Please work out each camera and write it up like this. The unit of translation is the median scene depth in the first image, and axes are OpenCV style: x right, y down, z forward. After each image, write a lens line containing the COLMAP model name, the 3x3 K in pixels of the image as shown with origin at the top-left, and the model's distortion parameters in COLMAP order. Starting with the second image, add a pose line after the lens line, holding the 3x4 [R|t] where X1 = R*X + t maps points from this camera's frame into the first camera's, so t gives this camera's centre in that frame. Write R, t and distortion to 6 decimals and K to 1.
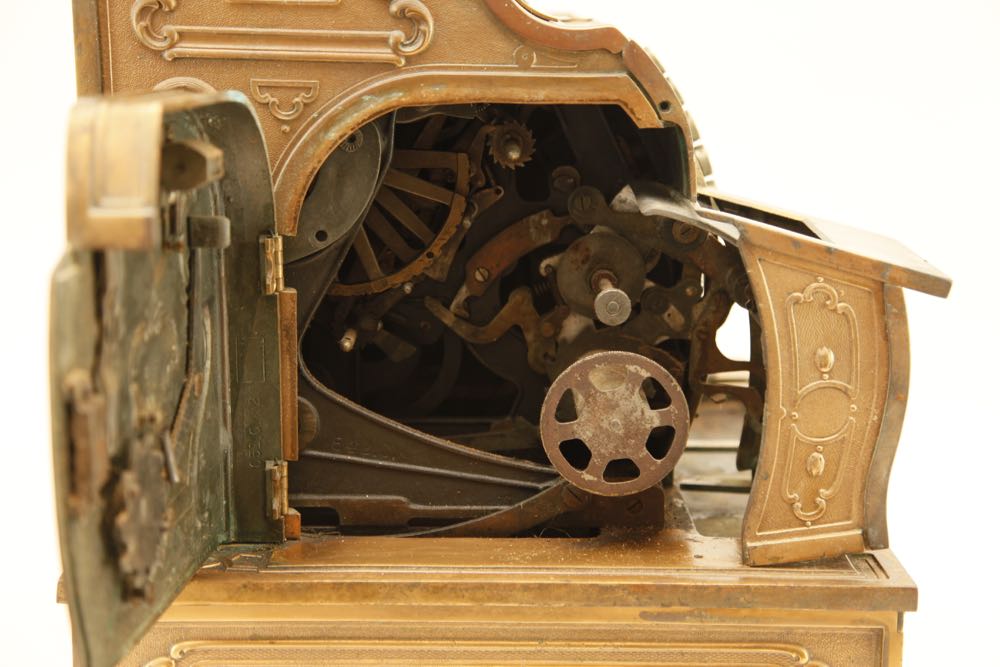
lens RADIAL K [[1712.9, 0, 499.2], [0, 1712.9, 365.9], [0, 0, 1]] dist [0.112679, 0.004301]
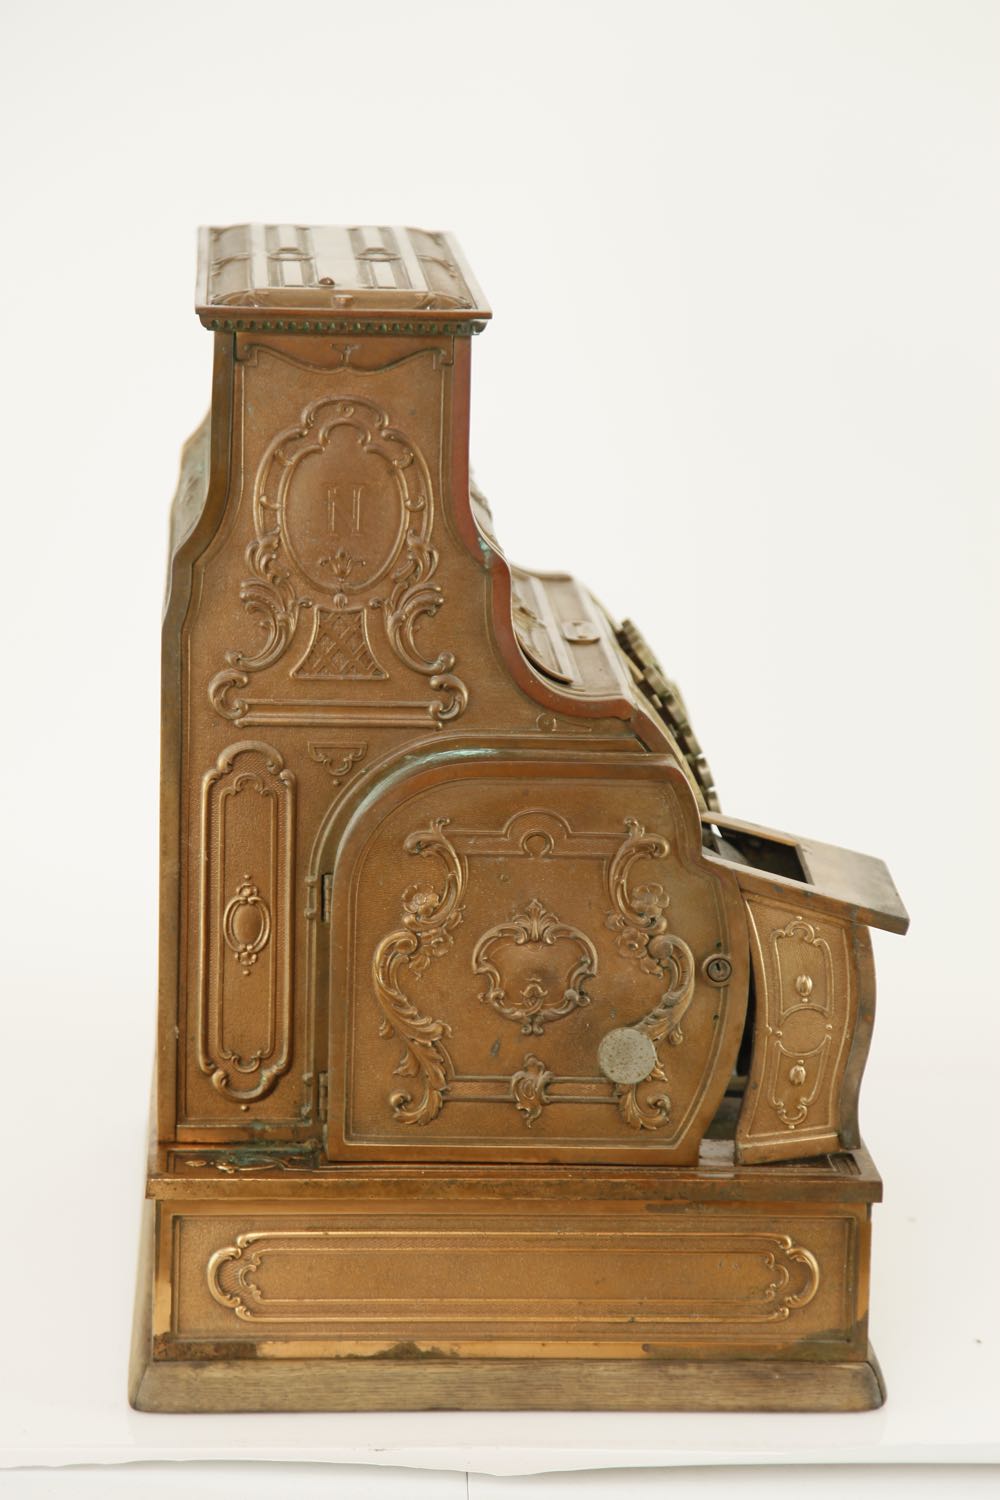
lens RADIAL K [[3699.4, 0, 500.0], [0, 3699.4, 750.0], [0, 0, 1]] dist [0.260737, 0.209895]
pose [[0.998448, 0.001934, 0.055650, -0.154929], [-0.001776, 0.999994, -0.002879, -0.154731], [-0.055655, 0.002776, 0.998446, -1.484995]]
